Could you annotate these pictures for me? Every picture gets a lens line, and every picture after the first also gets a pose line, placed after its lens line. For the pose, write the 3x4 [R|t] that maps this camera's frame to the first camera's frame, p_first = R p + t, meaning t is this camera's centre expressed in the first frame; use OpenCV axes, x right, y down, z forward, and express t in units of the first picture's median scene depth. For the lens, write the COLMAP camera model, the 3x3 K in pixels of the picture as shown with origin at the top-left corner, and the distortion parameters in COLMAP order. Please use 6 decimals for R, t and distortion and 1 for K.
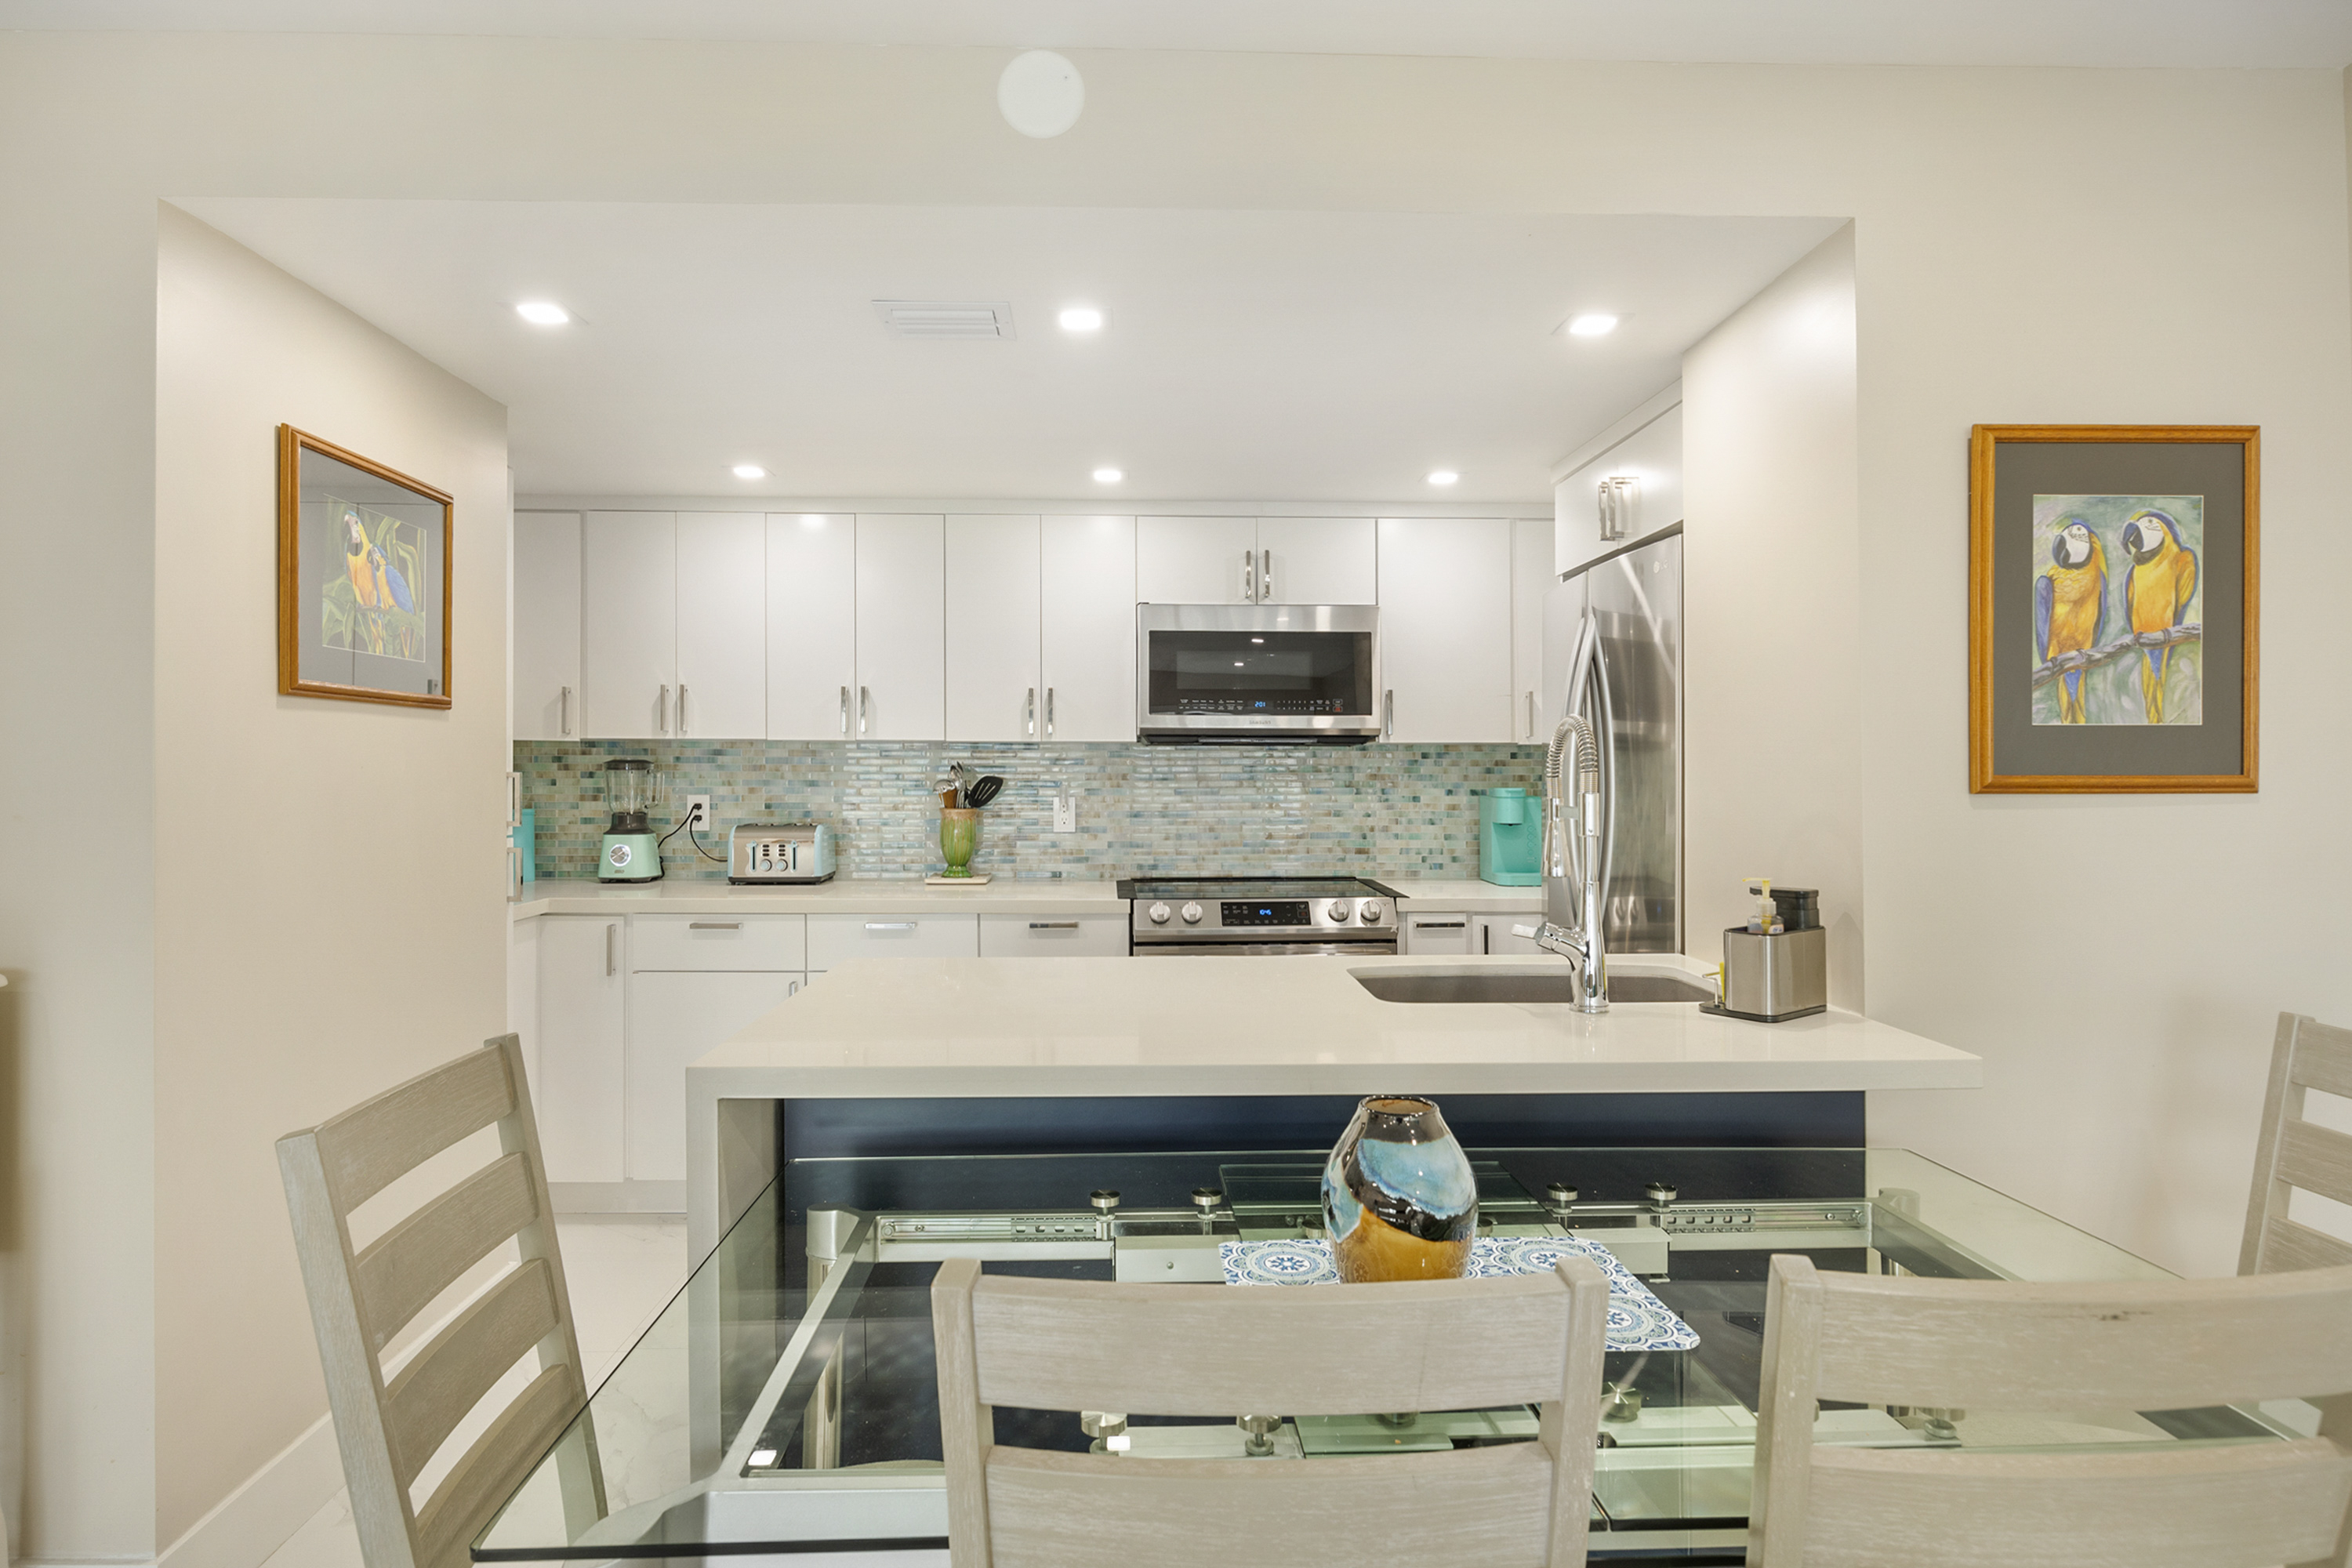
lens RADIAL K [[1276.3, 0, 1171.2], [0, 1276.3, 759.9], [0, 0, 1]] dist [-0.001746, -0.000204]
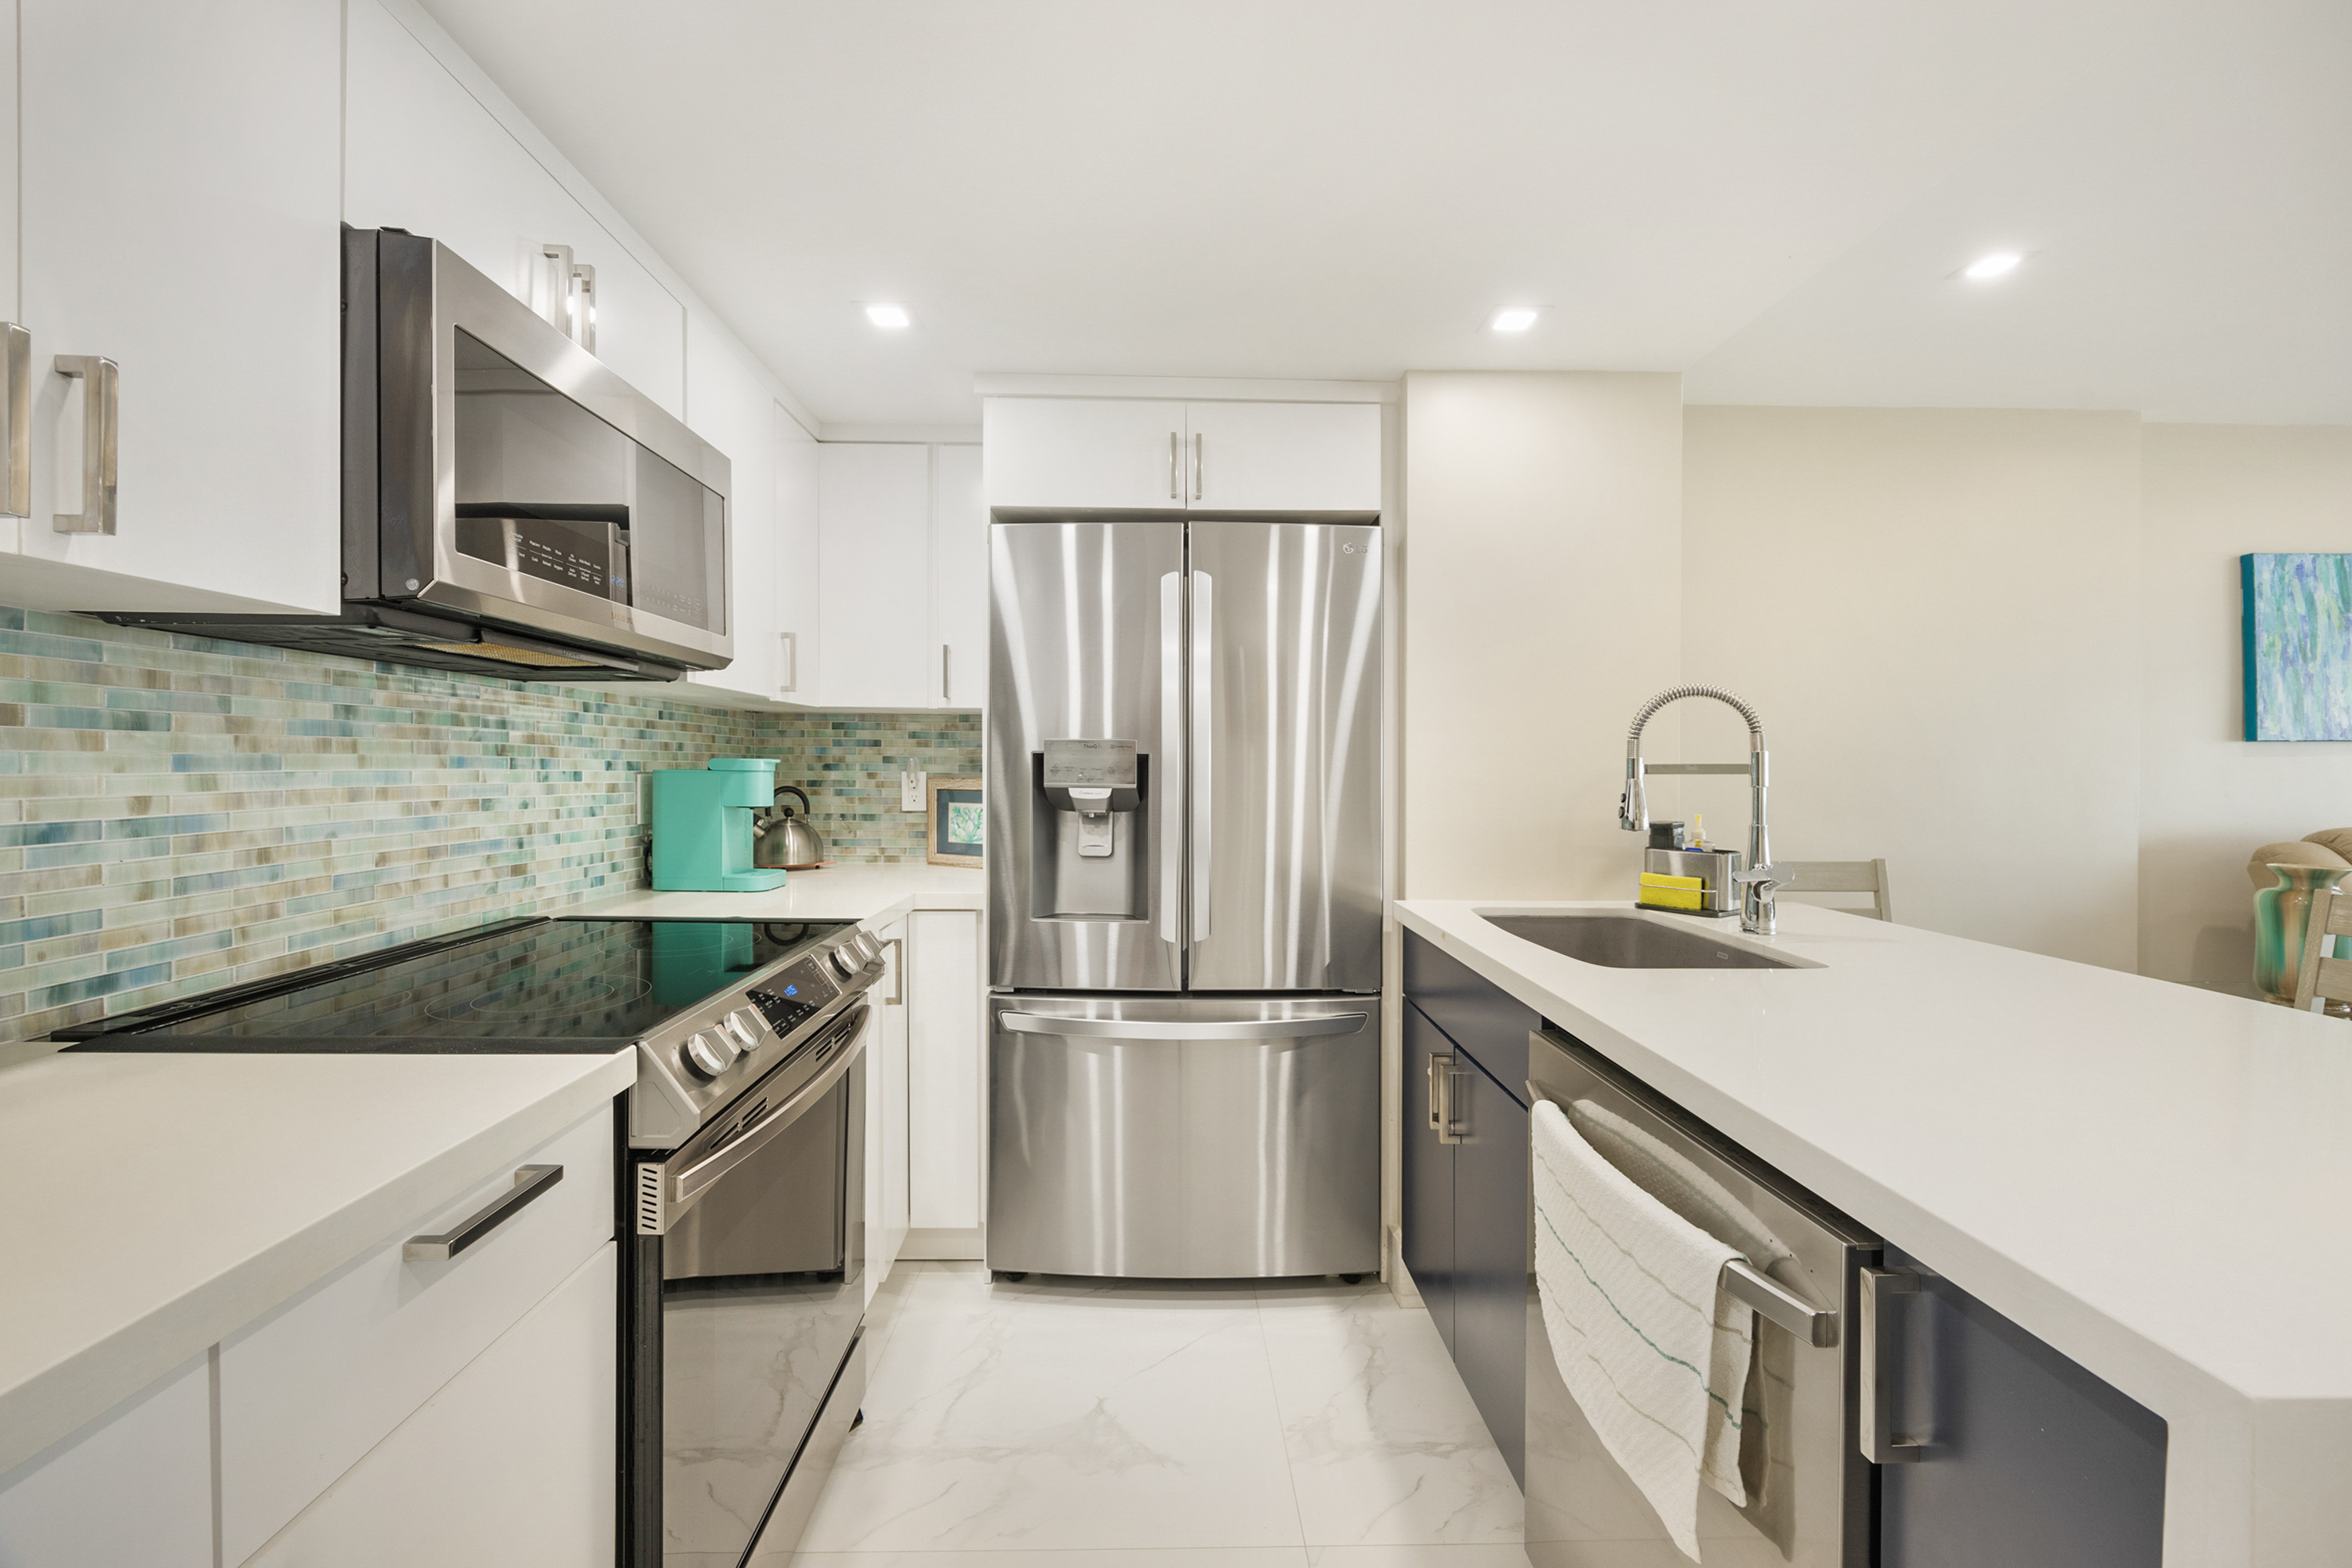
lens RADIAL K [[943.4, 0, 1141.8], [0, 943.4, 775.4], [0, 0, 1]] dist [-0.000178, 0.000007]
pose [[0.005458, -0.008791, 0.999946, -0.278295], [-0.014028, 0.999862, 0.008867, 0.023575], [-0.999887, -0.014076, 0.005334, 0.763442]]
